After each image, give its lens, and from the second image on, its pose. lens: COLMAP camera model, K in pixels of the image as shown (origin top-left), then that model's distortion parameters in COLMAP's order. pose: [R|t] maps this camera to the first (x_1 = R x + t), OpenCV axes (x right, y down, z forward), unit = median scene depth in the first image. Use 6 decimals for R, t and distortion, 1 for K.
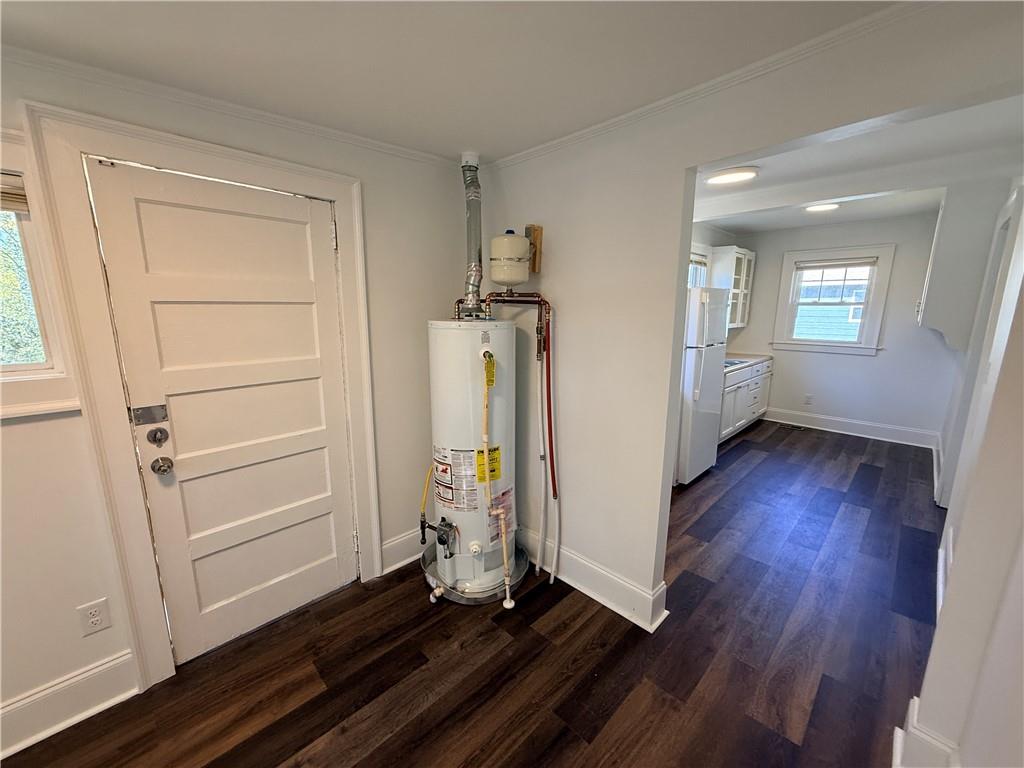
lens RADIAL K [[409.0, 0, 509.8], [0, 409.0, 384.3], [0, 0, 1]] dist [0.000118, 0.000163]
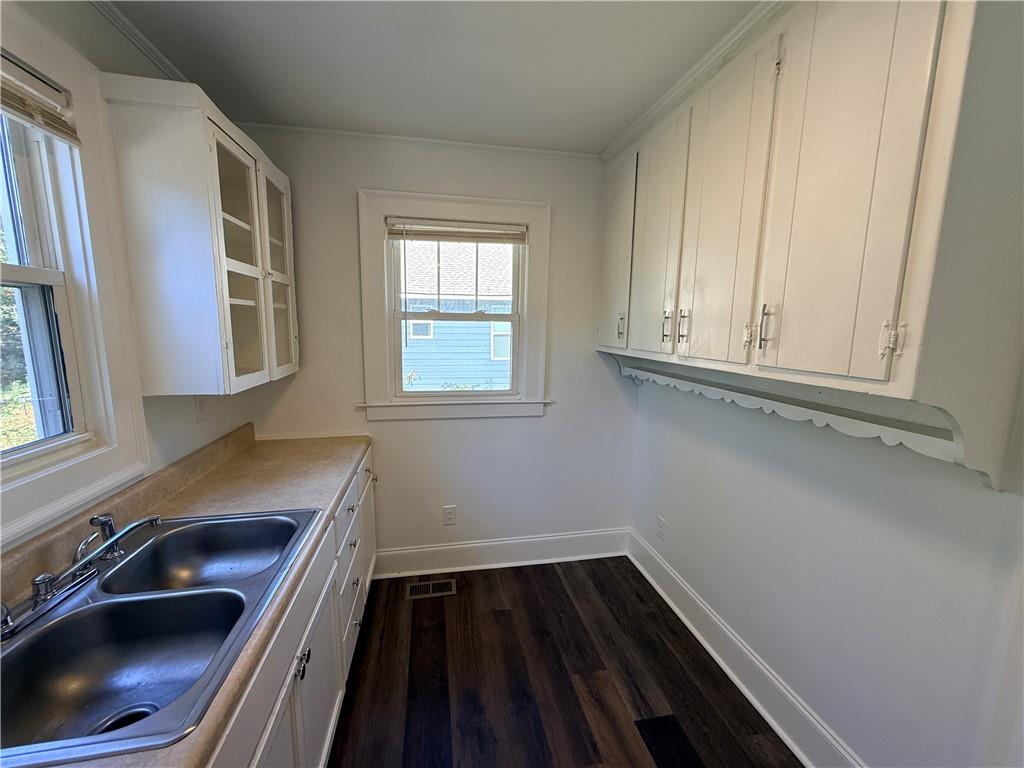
lens RADIAL K [[409.0, 0, 509.8], [0, 409.0, 384.3], [0, 0, 1]] dist [0.000118, 0.000163]
pose [[0.558757, -0.115558, 0.821241, 0.436900], [0.143507, 0.988779, 0.041493, -0.137307], [-0.816821, 0.094670, 0.569071, 0.726884]]
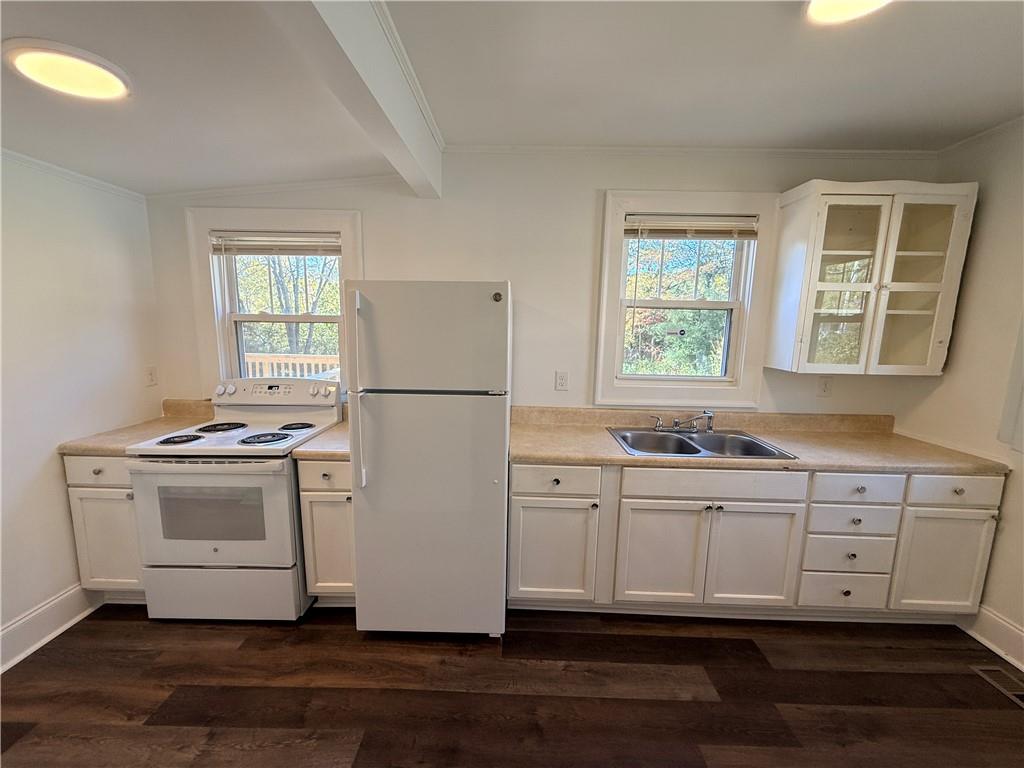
lens RADIAL K [[409.0, 0, 509.8], [0, 409.0, 384.3], [0, 0, 1]] dist [0.000118, 0.000163]
pose [[0.698020, 0.117412, -0.706387, 0.671668], [-0.148271, 0.988786, 0.017836, -0.093894], [0.700560, 0.092287, 0.707601, 0.514338]]
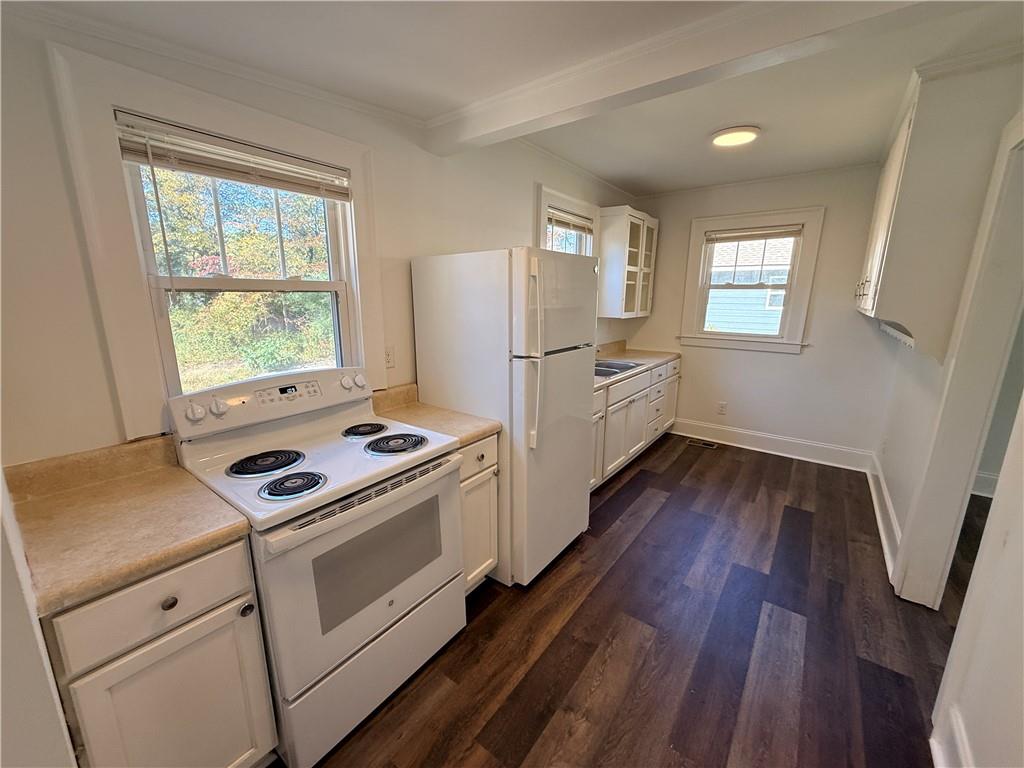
lens RADIAL K [[409.0, 0, 509.8], [0, 409.0, 384.3], [0, 0, 1]] dist [0.000118, 0.000163]
pose [[0.990658, -0.025480, 0.133967, 0.241657], [0.021473, 0.999280, 0.031271, -0.048052], [-0.134668, -0.028102, 0.990492, 0.302798]]
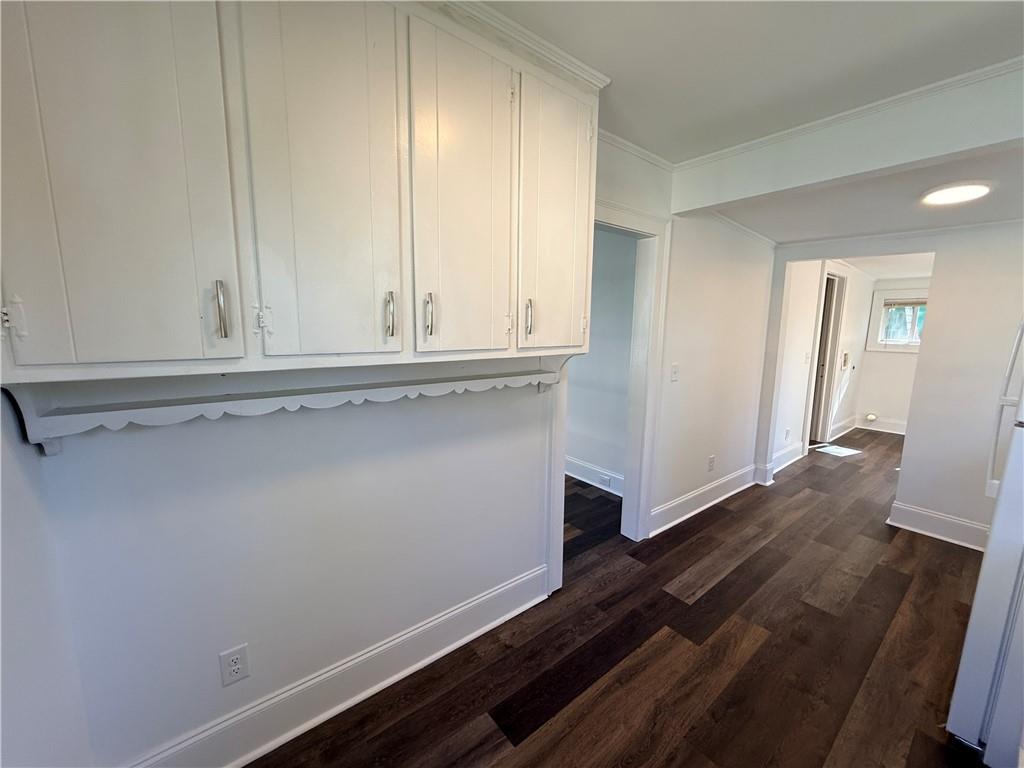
lens RADIAL K [[409.0, 0, 509.8], [0, 409.0, 384.3], [0, 0, 1]] dist [0.000118, 0.000163]
pose [[-0.993615, -0.032806, 0.107948, 0.717542], [0.004611, 0.944183, 0.329389, -0.195483], [-0.112728, 0.327784, -0.938003, 1.061446]]
